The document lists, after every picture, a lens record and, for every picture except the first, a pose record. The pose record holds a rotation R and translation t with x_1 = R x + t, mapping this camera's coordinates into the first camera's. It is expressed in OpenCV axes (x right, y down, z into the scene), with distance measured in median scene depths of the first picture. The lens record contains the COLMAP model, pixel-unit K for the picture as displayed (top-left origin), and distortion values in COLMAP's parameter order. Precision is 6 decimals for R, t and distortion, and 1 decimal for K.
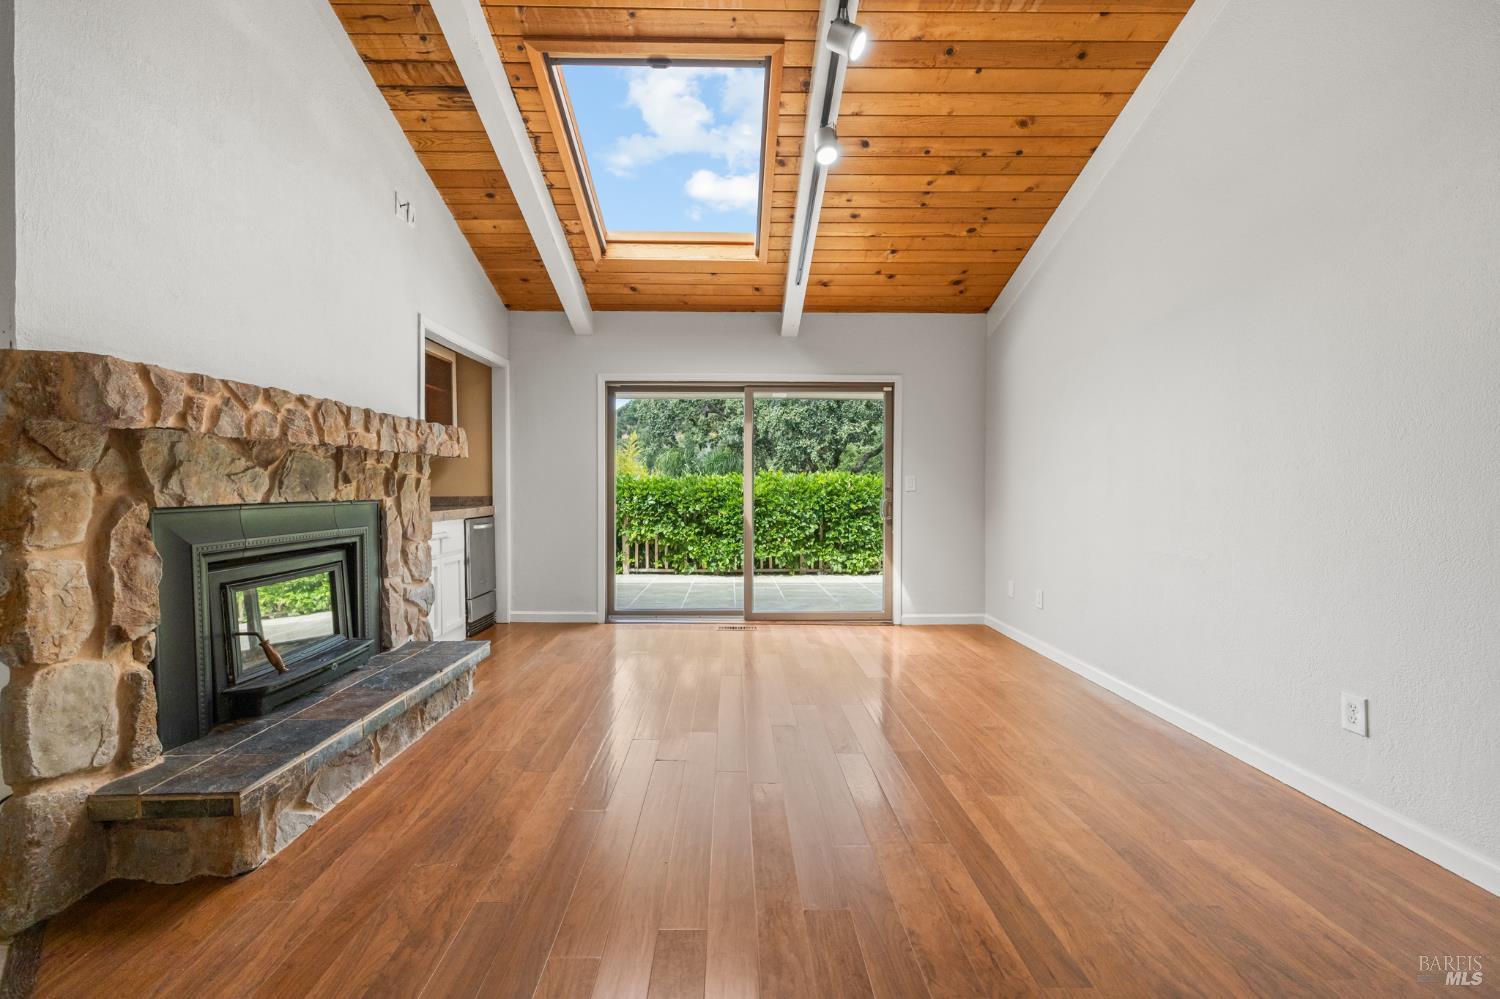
lens RADIAL K [[595.1, 0, 736.4], [0, 595.1, 498.6], [0, 0, 1]] dist [-0.002545, -0.000135]
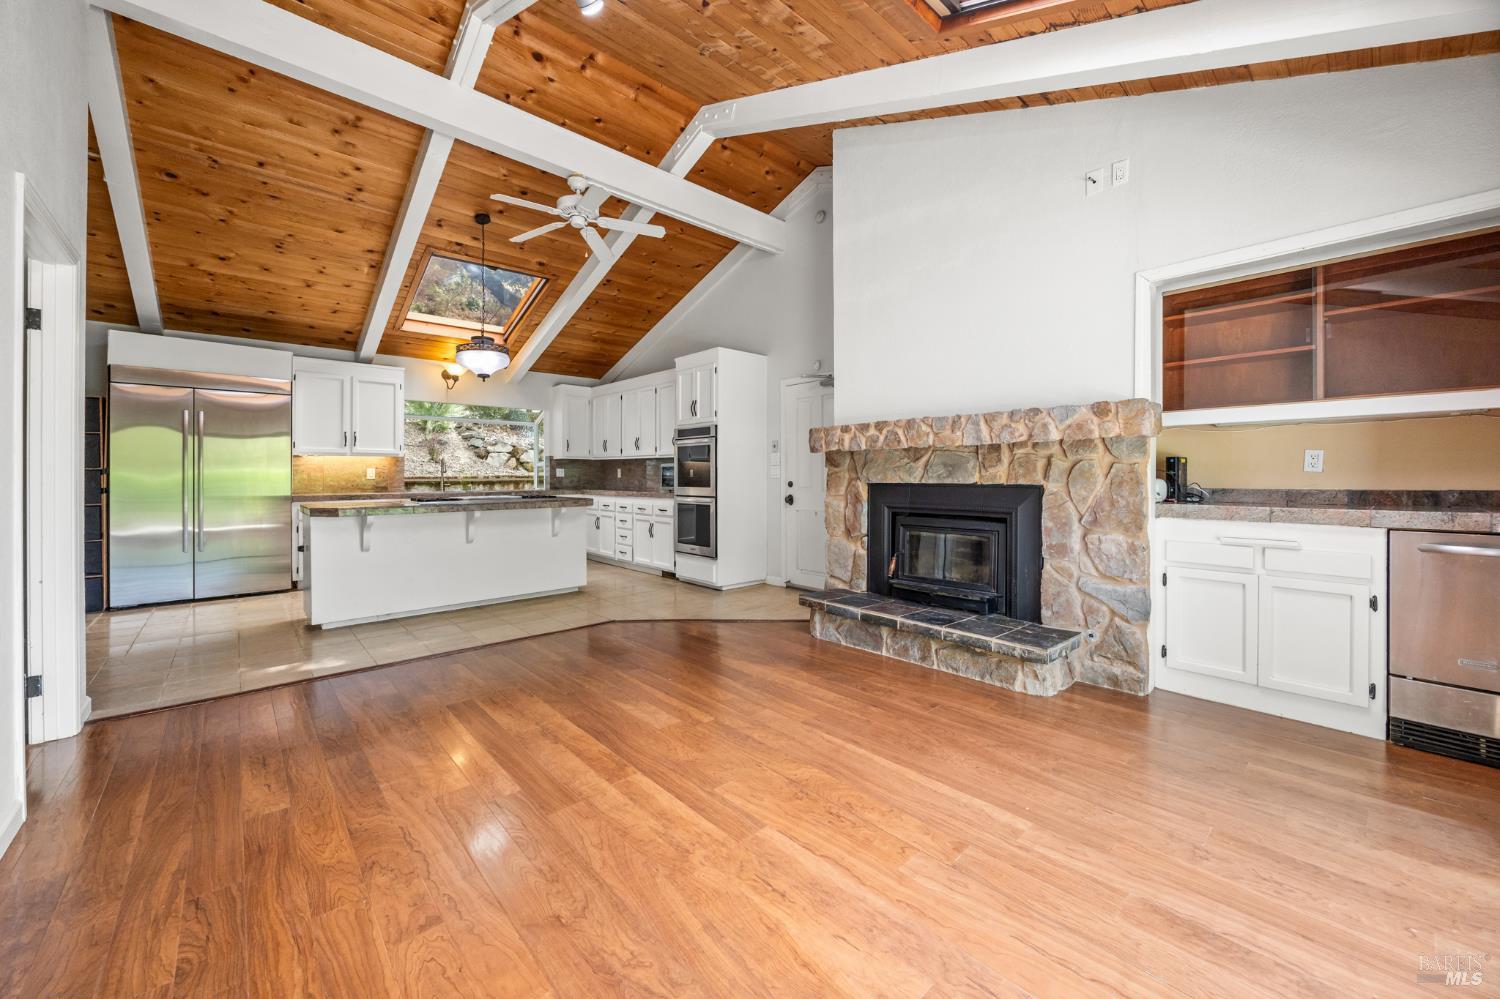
lens RADIAL K [[571.3, 0, 744.7], [0, 571.3, 479.7], [0, 0, 1]] dist [-0.005675, 0.001067]
pose [[-0.751747, 0.007957, -0.659404, 0.481750], [-0.009155, 0.999705, 0.022500, -0.024678], [0.659388, 0.022951, -0.751452, 1.369889]]
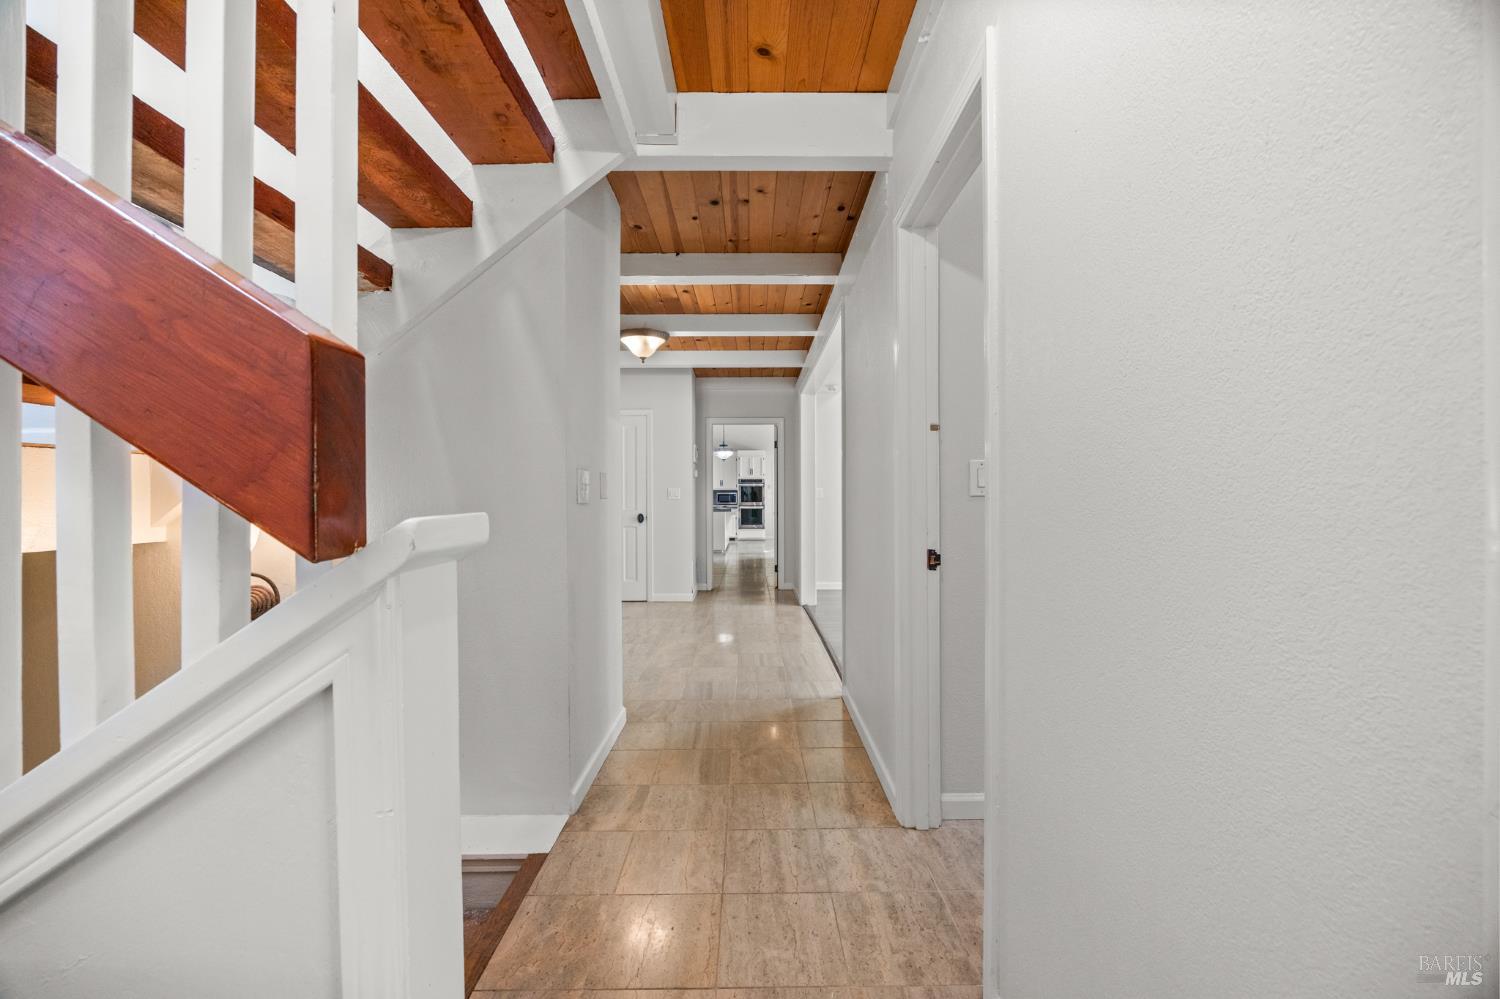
lens RADIAL K [[571.3, 0, 750.8], [0, 571.3, 497.6], [0, 0, 1]] dist [-0.005675, 0.001067]
pose [[-0.006859, 0.002293, -0.999974, 4.095953], [-0.008366, 0.999962, 0.002351, -0.007887], [0.999941, 0.008382, -0.006839, -0.069402]]
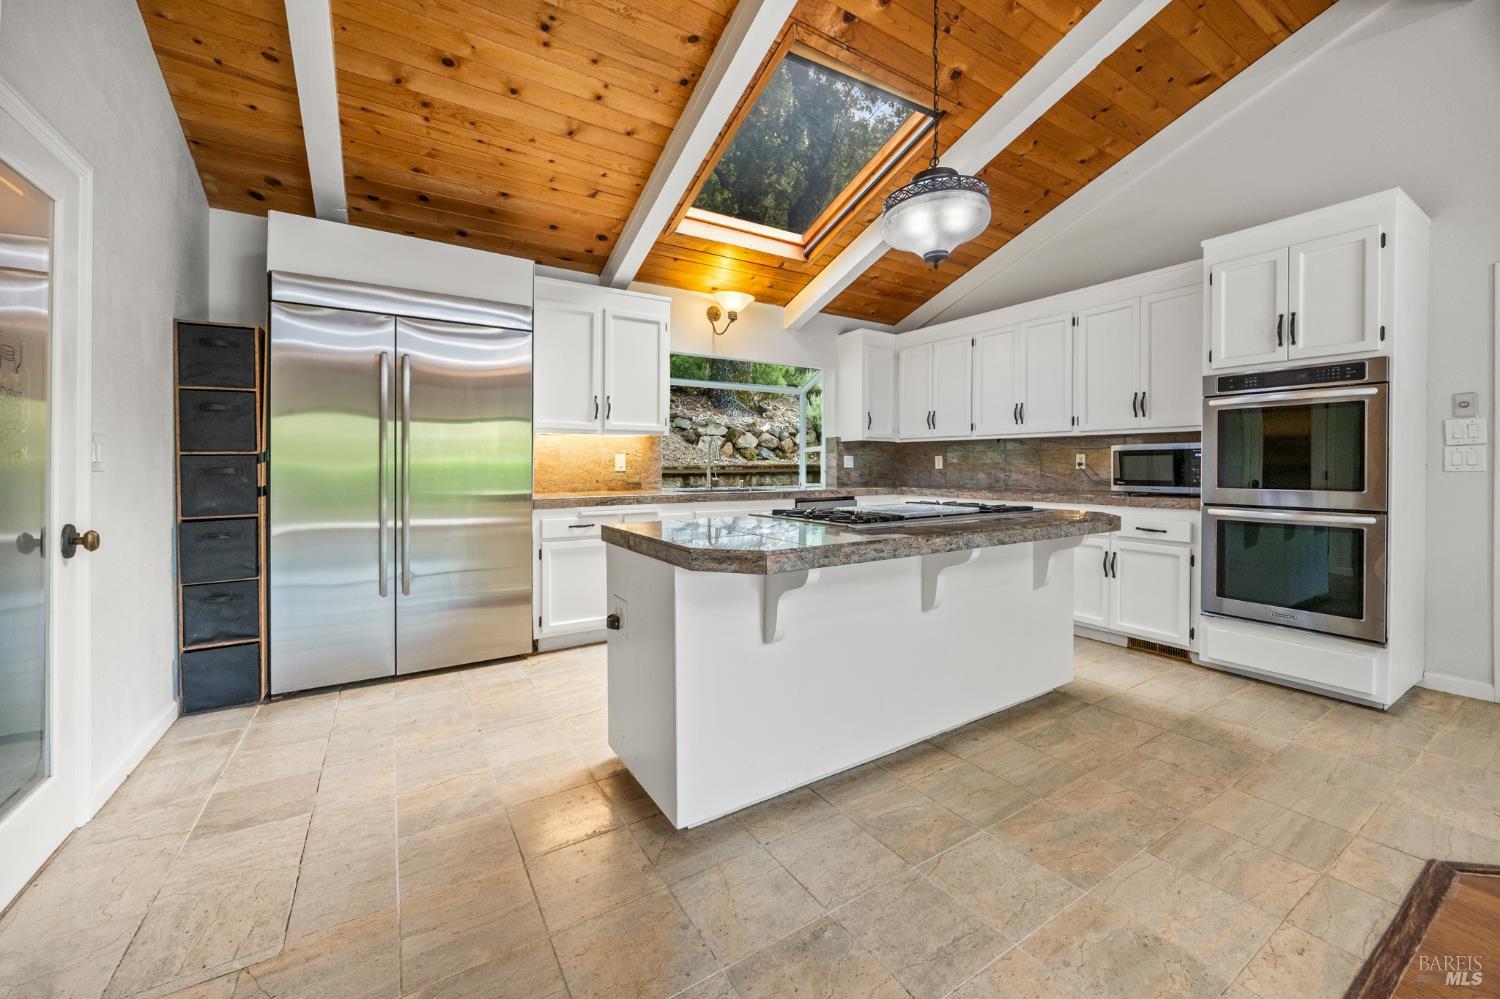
lens RADIAL K [[571.3, 0, 745.1], [0, 571.3, 470.5], [0, 0, 1]] dist [-0.005675, 0.001067]
pose [[-0.853792, 0.006790, -0.520570, 0.590666], [-0.007634, 0.999644, 0.025559, -0.004533], [0.520558, 0.025797, -0.853437, 0.222890]]
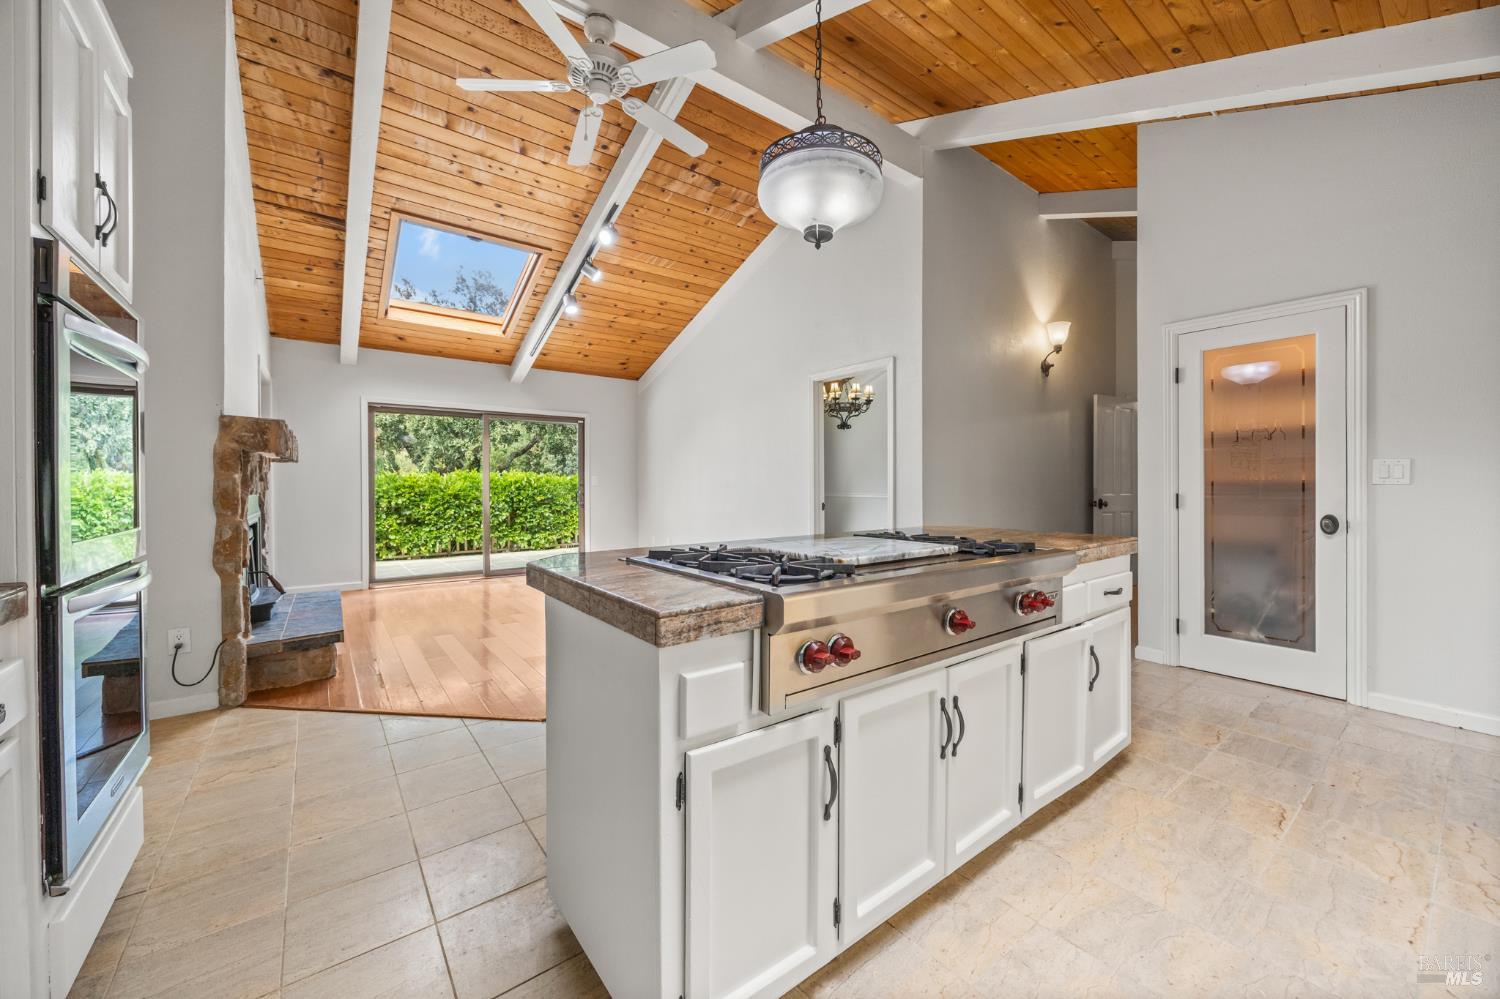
lens RADIAL K [[571.3, 0, 749.8], [0, 571.3, 489.5], [0, 0, 1]] dist [-0.005675, 0.001067]
pose [[0.801324, -0.007965, 0.598178, -0.456772], [0.013415, 0.999899, -0.004657, 0.015482], [-0.598080, 0.011756, 0.801350, -0.749419]]
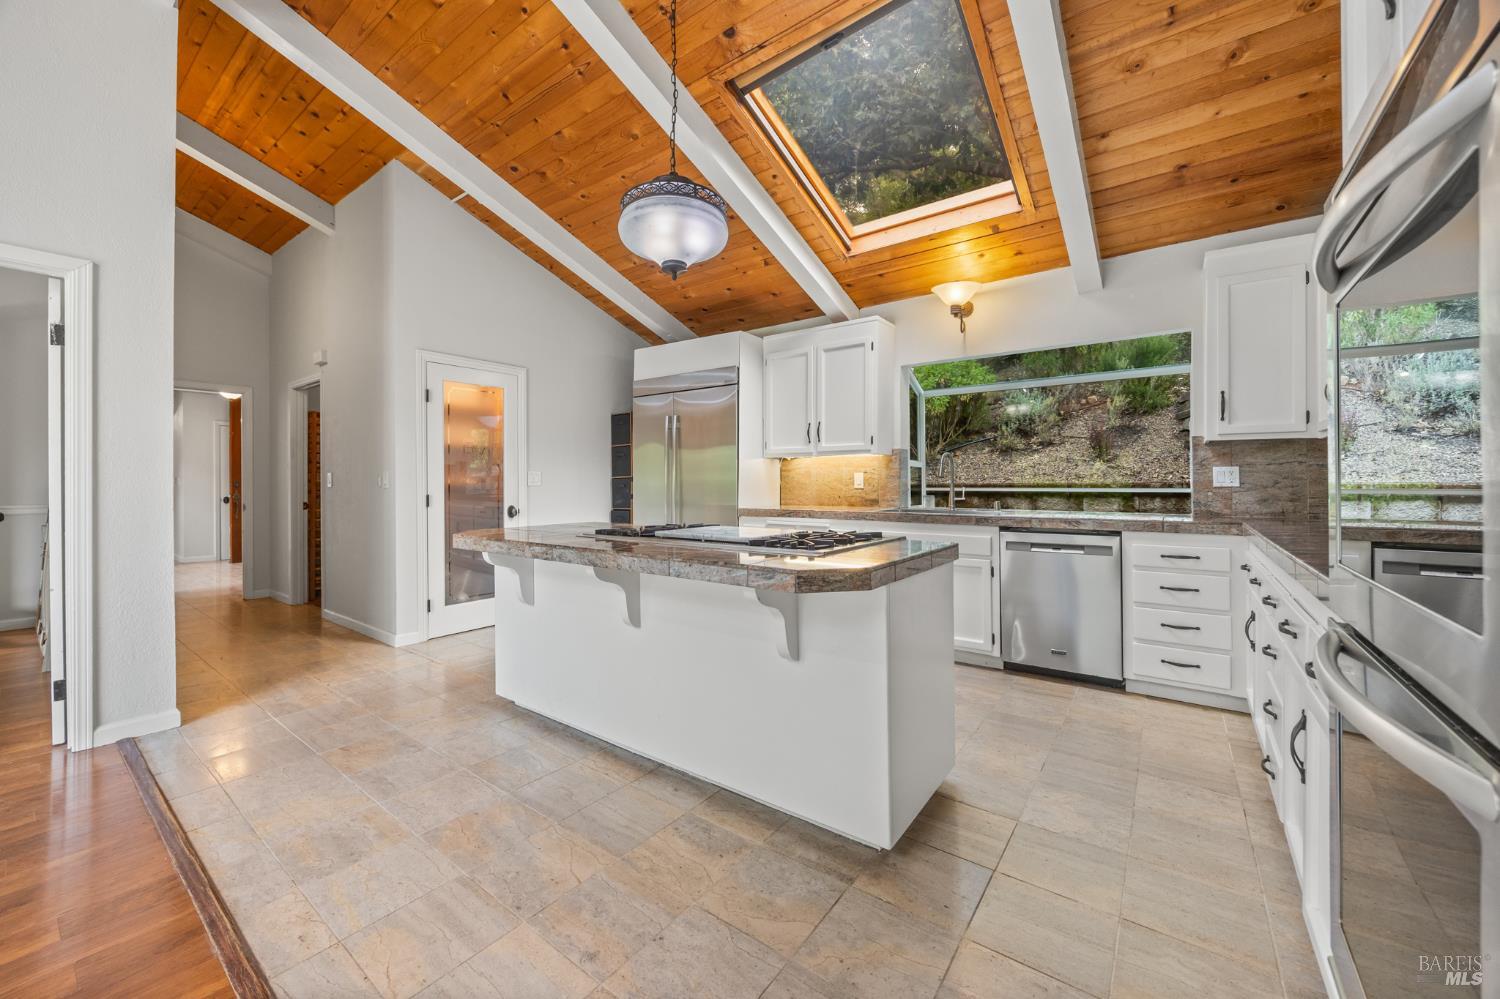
lens RADIAL K [[571.3, 0, 756.3], [0, 571.3, 481.0], [0, 0, 1]] dist [-0.005675, 0.001067]
pose [[-0.801461, 0.005032, 0.598026, -0.526218], [0.015204, 0.999813, 0.011964, -0.006151], [-0.597854, 0.018681, -0.801387, 0.227607]]
